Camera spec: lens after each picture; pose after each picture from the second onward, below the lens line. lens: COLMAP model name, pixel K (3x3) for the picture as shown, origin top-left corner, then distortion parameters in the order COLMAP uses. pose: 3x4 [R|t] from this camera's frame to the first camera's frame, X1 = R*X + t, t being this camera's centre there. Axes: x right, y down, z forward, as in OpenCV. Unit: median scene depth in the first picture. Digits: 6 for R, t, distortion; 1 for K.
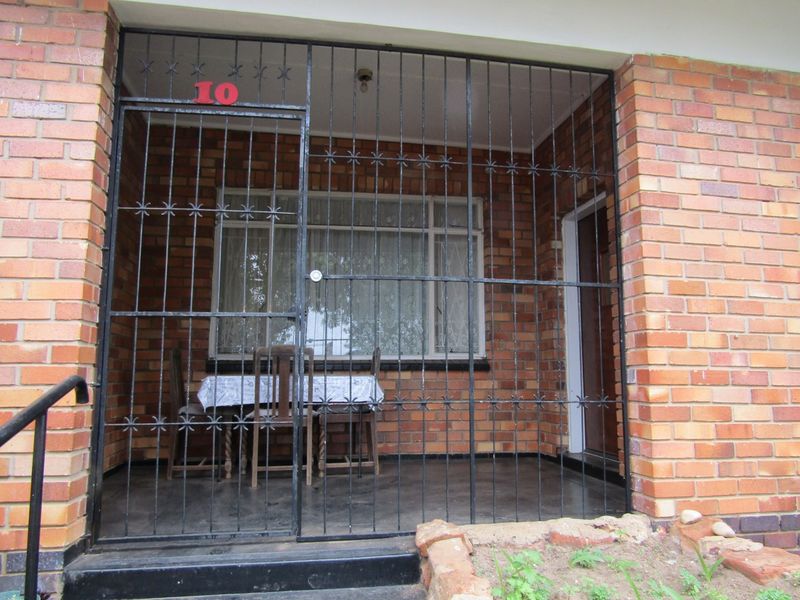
lens RADIAL K [[572.1, 0, 400.0], [0, 572.1, 300.0], [0, 0, 1]] dist [0.000326, -0.000131]
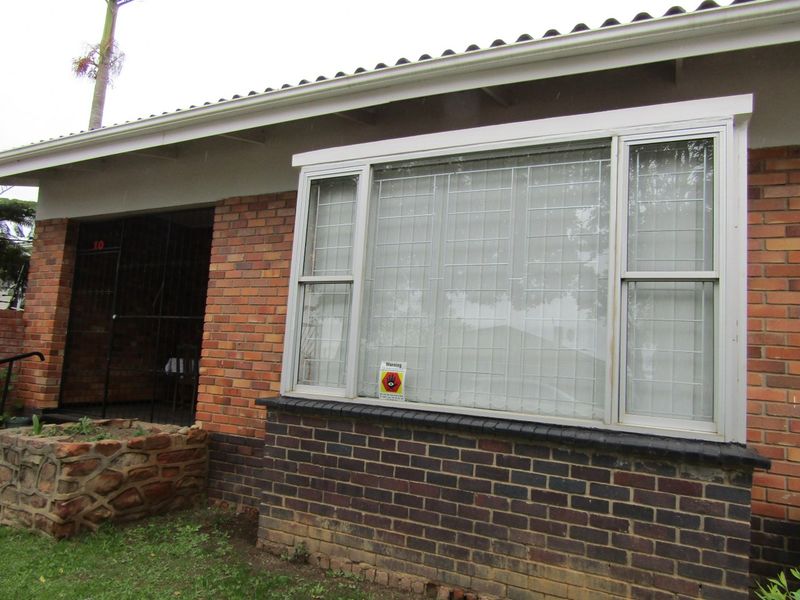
lens RADIAL K [[572.1, 0, 400.0], [0, 572.1, 300.0], [0, 0, 1]] dist [0.000326, -0.000131]
pose [[0.781328, -0.031632, -0.623319, 2.210416], [0.027615, 0.999489, -0.016106, -0.036618], [0.623510, -0.004628, 0.781802, -0.164632]]
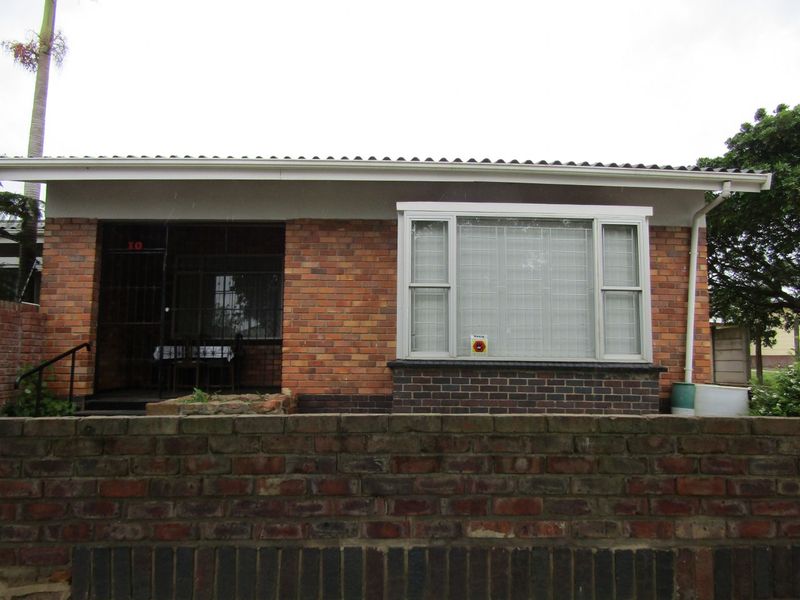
lens RADIAL K [[571.1, 0, 400.0], [0, 571.1, 300.0], [0, 0, 1]] dist [0.006141, 0.004817]
pose [[0.984489, -0.018837, -0.174435, 1.407351], [0.023271, 0.999455, 0.023409, -0.118993], [0.173899, -0.027105, 0.984390, -1.516072]]
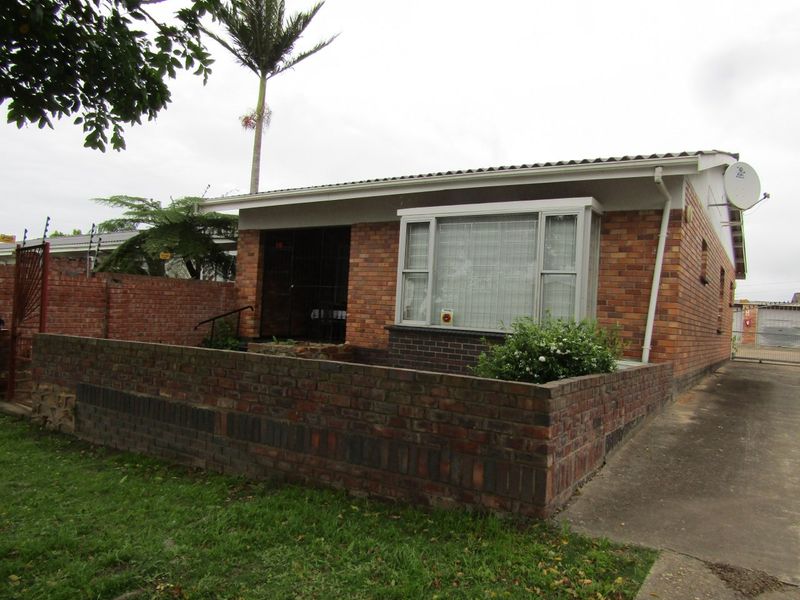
lens RADIAL K [[576.7, 0, 400.0], [0, 576.7, 300.0], [0, 0, 1]] dist [0.069297, -0.000613]
pose [[0.711629, 0.012731, -0.702440, 3.361898], [0.044096, 0.997055, 0.062743, -0.167552], [0.701170, -0.075624, 0.708972, -1.507019]]
